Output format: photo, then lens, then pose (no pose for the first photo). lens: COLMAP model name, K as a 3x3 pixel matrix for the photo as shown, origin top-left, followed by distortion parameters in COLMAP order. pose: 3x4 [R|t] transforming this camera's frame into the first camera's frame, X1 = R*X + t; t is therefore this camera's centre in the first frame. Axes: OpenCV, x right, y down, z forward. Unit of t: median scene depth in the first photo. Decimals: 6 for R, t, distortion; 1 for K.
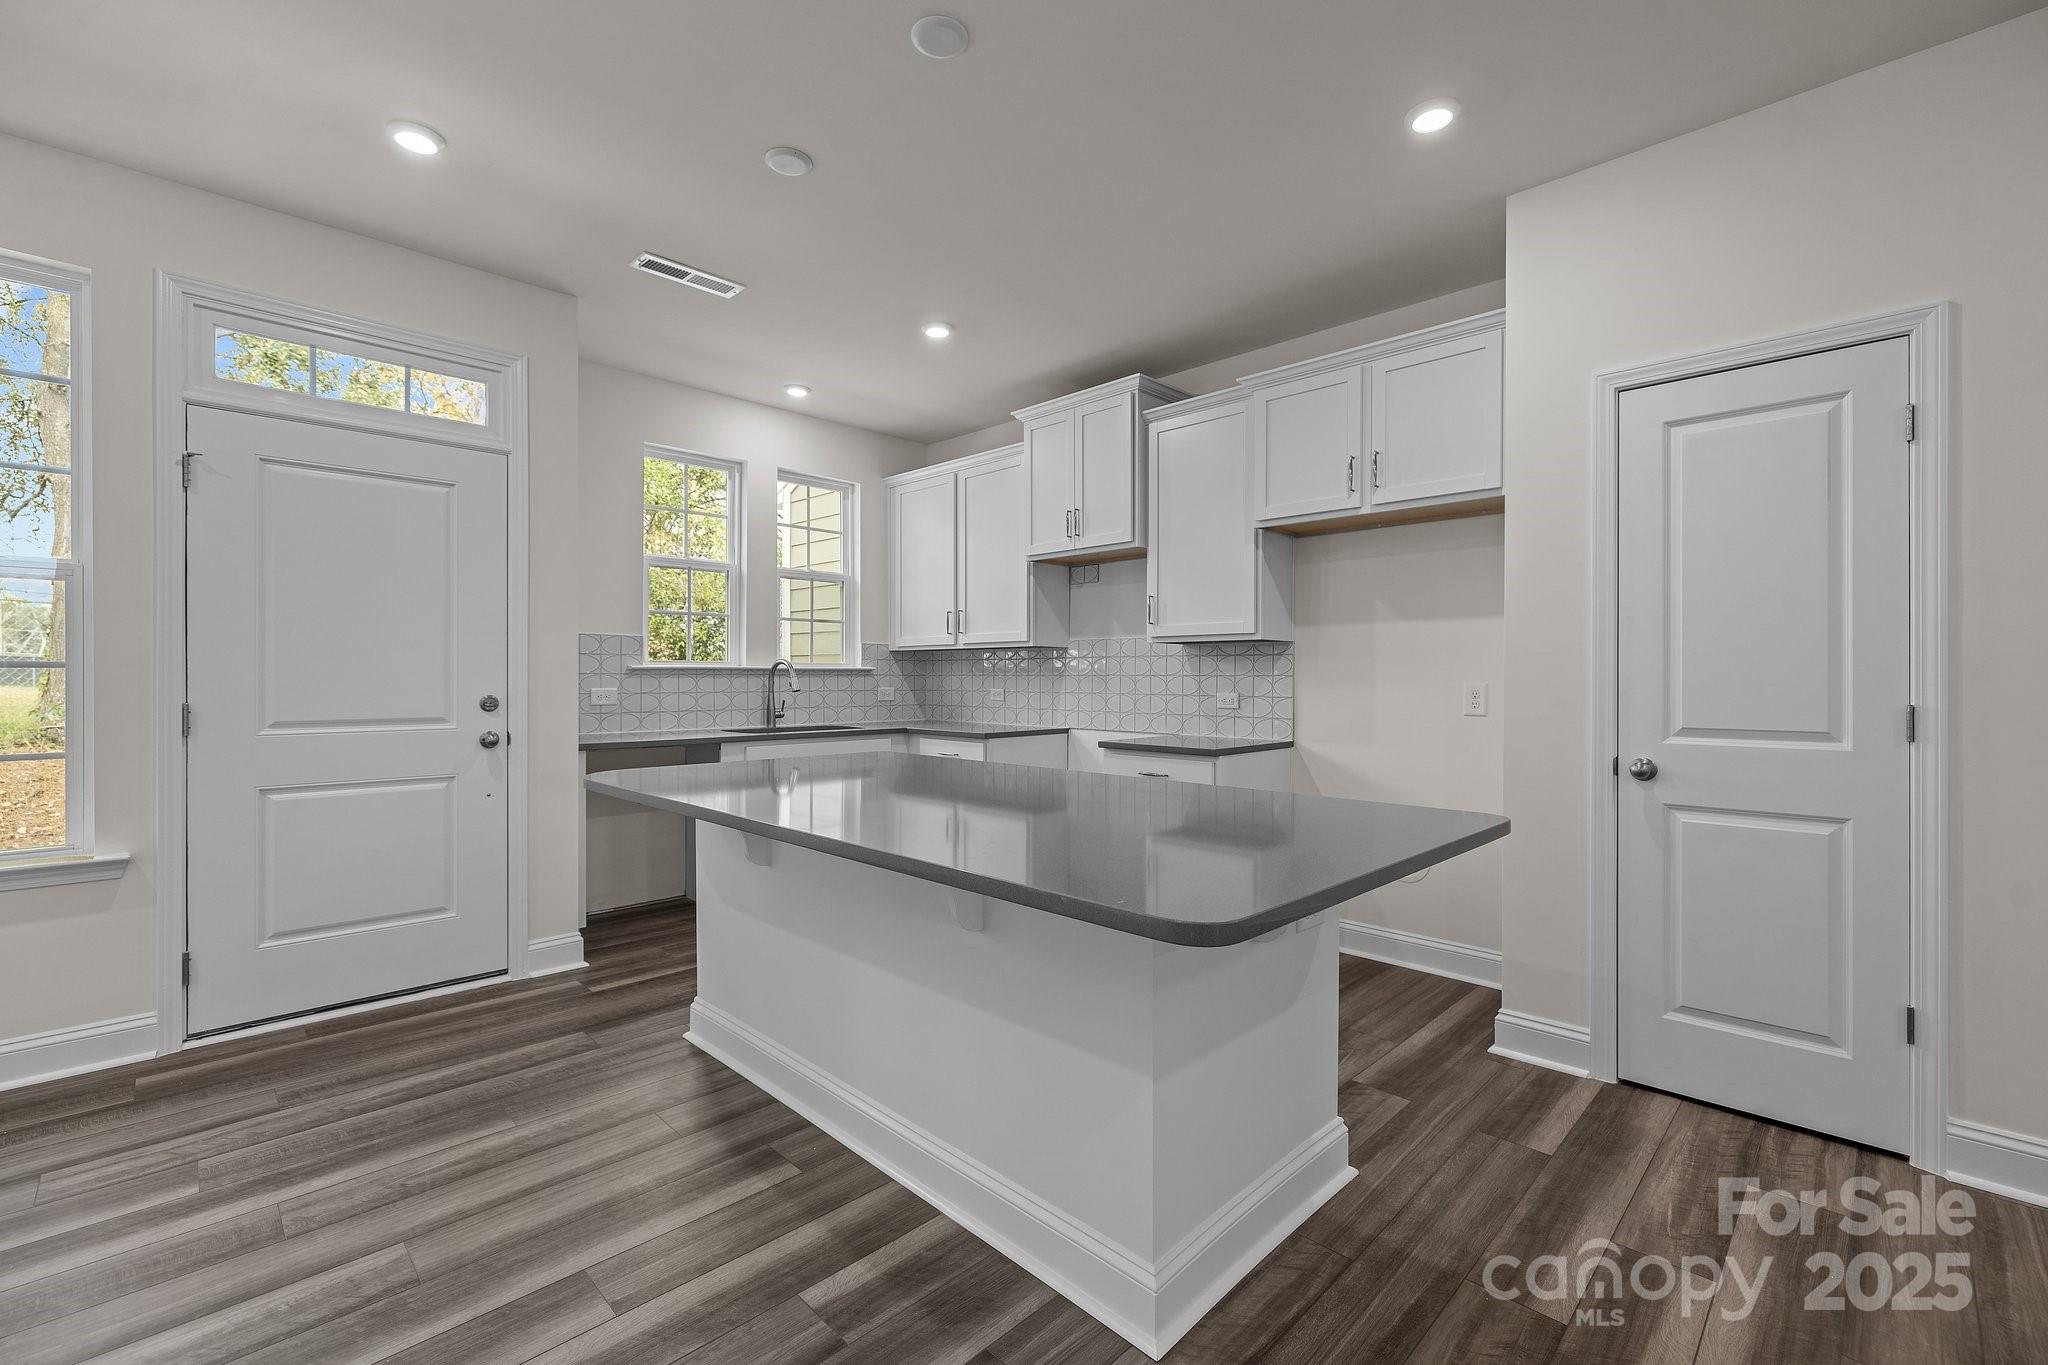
lens RADIAL K [[864.9, 0, 1024.0], [0, 864.9, 682.5], [0, 0, 1]] dist [-0.000789, -0.000414]
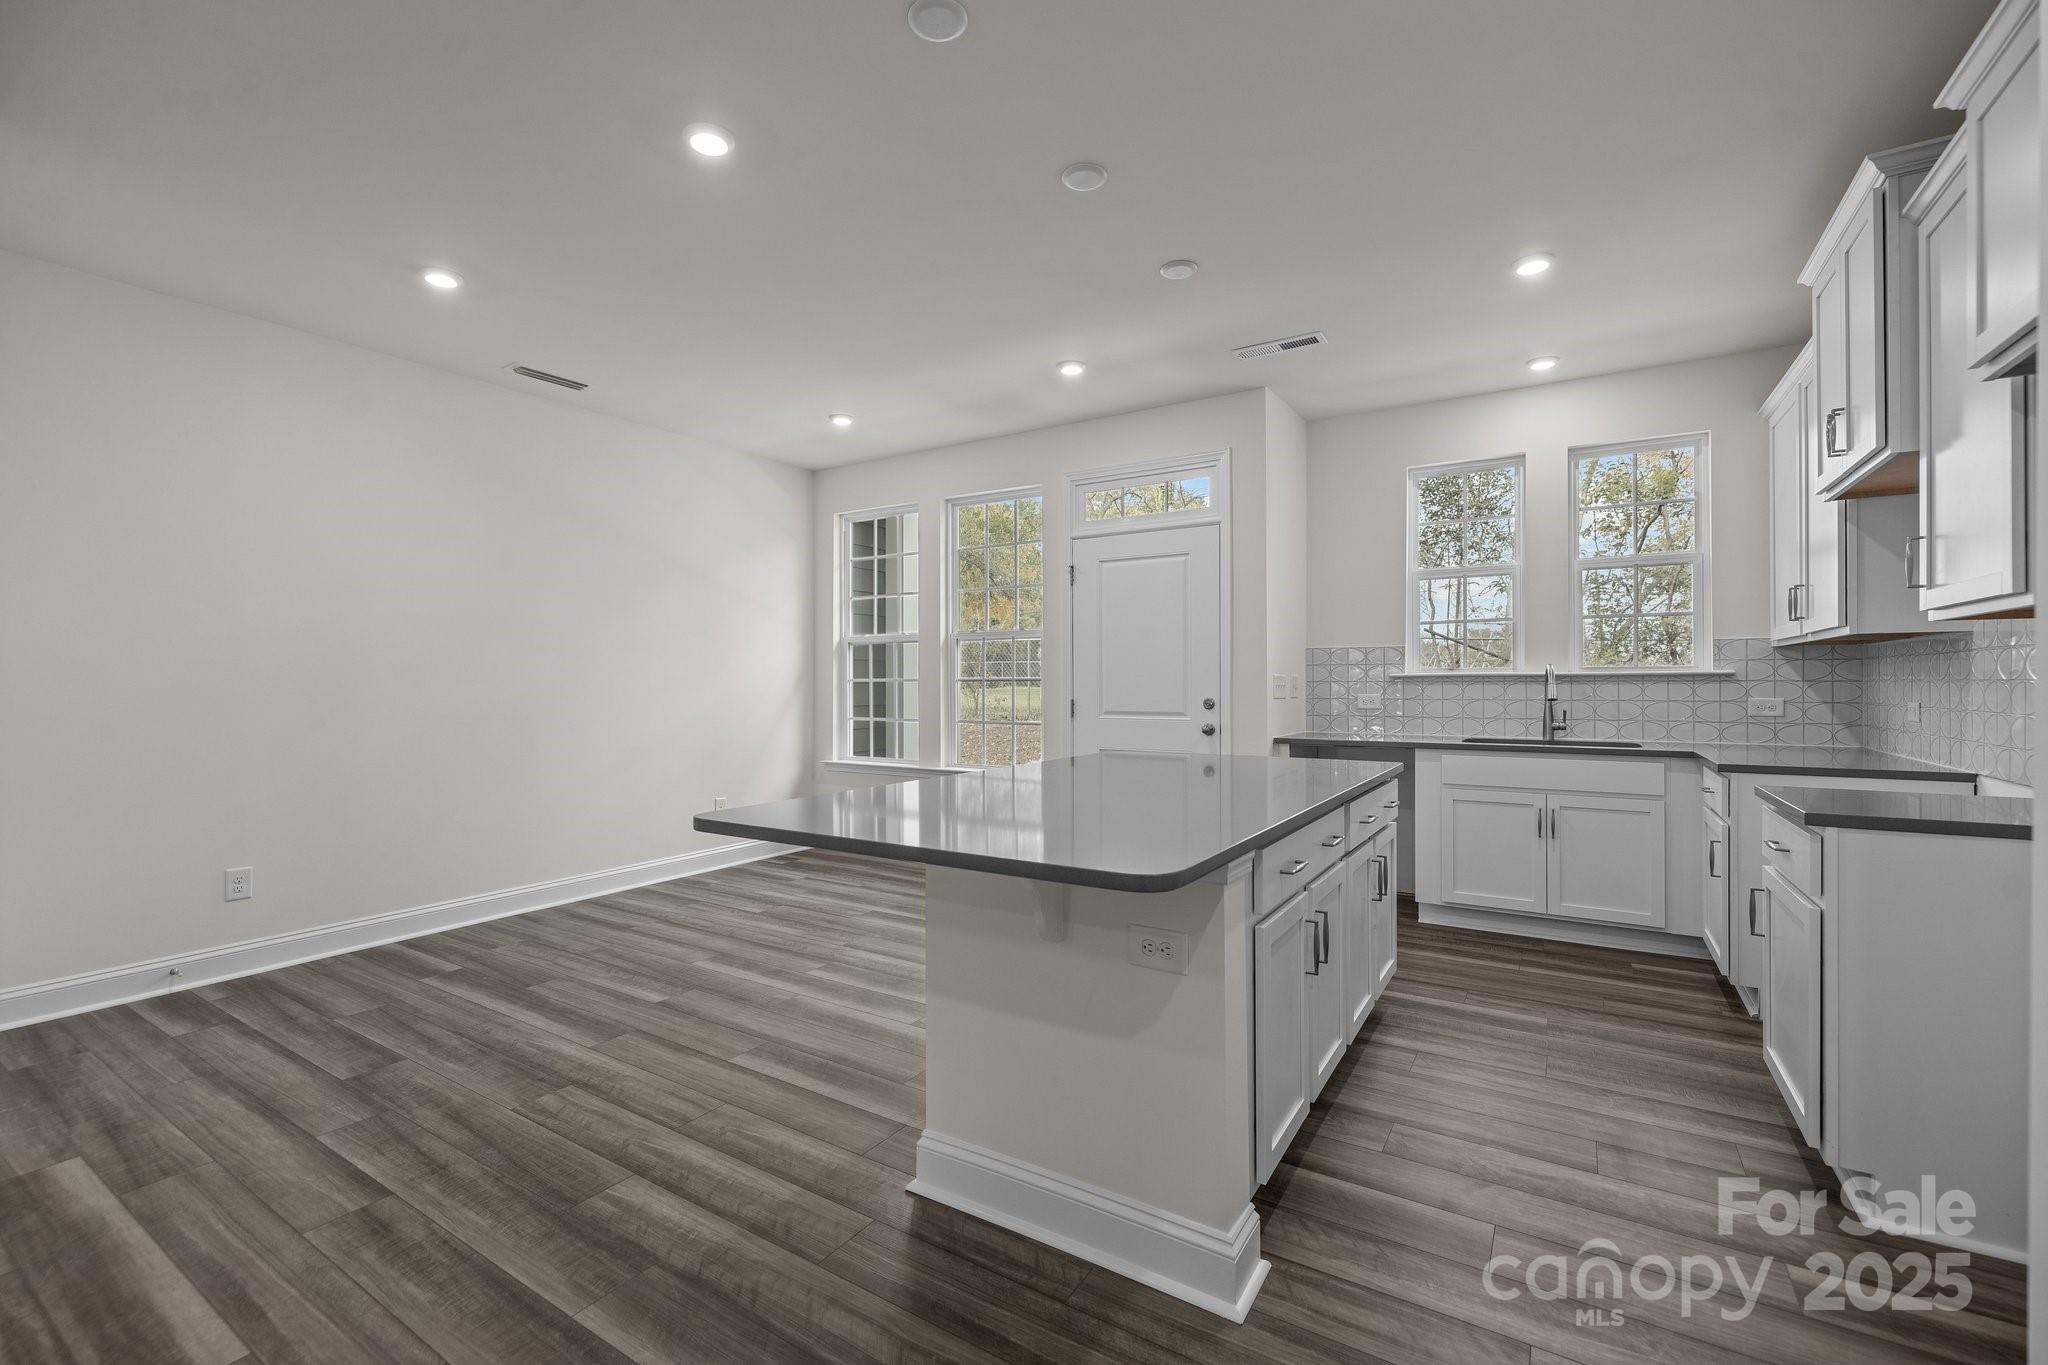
lens RADIAL K [[864.9, 0, 1024.0], [0, 864.9, 682.5], [0, 0, 1]] dist [-0.000789, -0.000414]
pose [[0.222911, -0.002333, -0.974836, 0.823407], [-0.003348, 0.999989, -0.003159, -0.005578], [0.974833, 0.003968, 0.222901, 0.471440]]
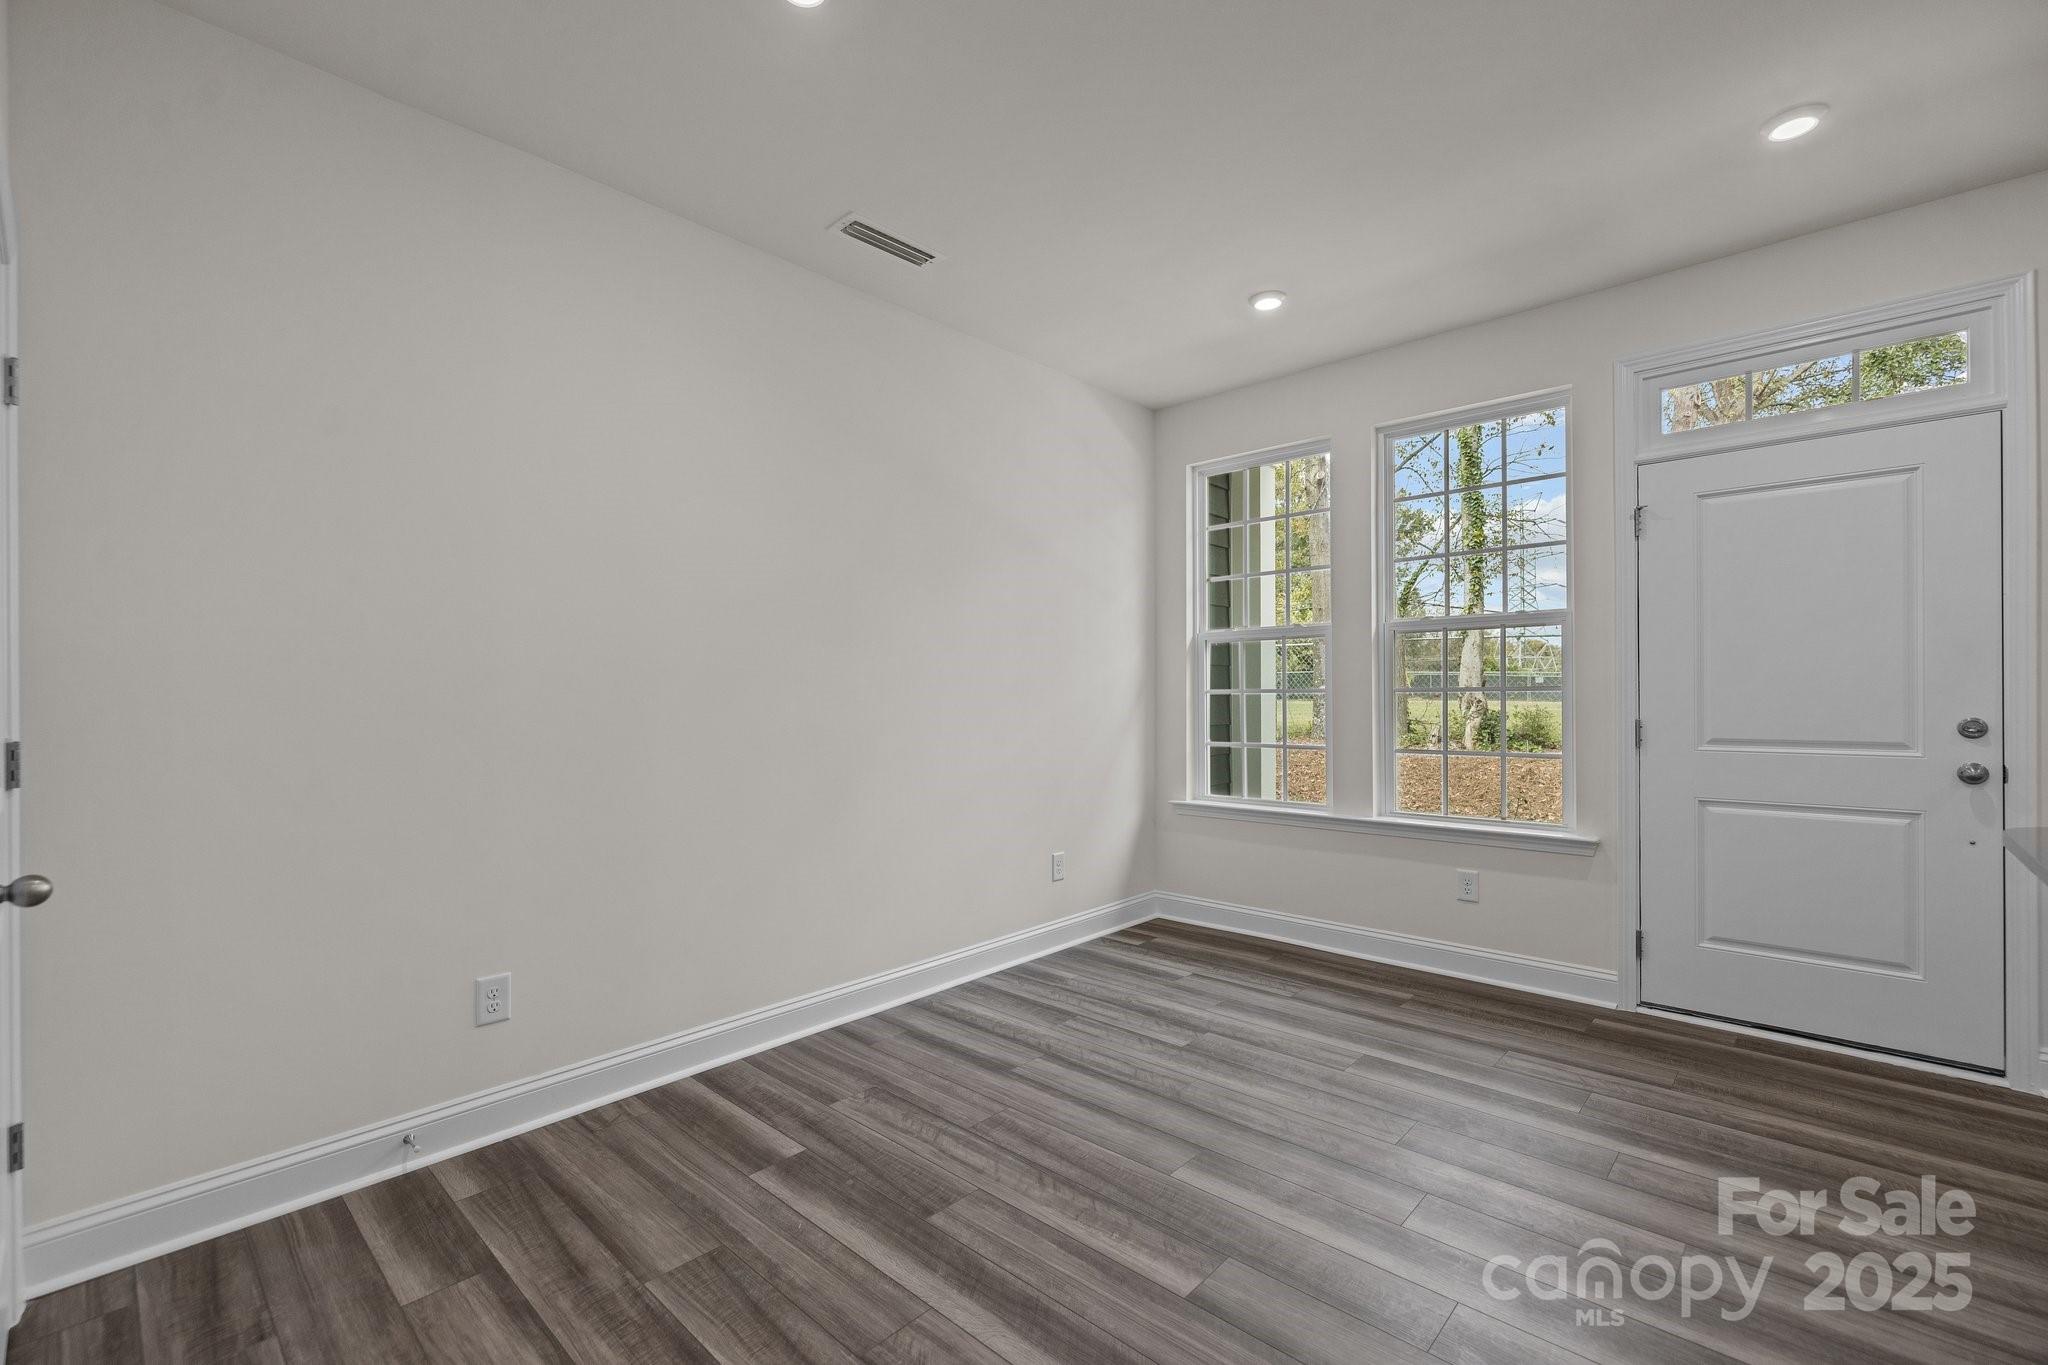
lens RADIAL K [[878.7, 0, 1015.0], [0, 878.7, 703.9], [0, 0, 1]] dist [0.001394, 0.000294]
pose [[0.037804, 0.004866, -0.999273, 0.193237], [-0.000251, 0.999988, 0.004860, -0.002367], [0.999285, 0.000067, 0.037805, 0.101142]]
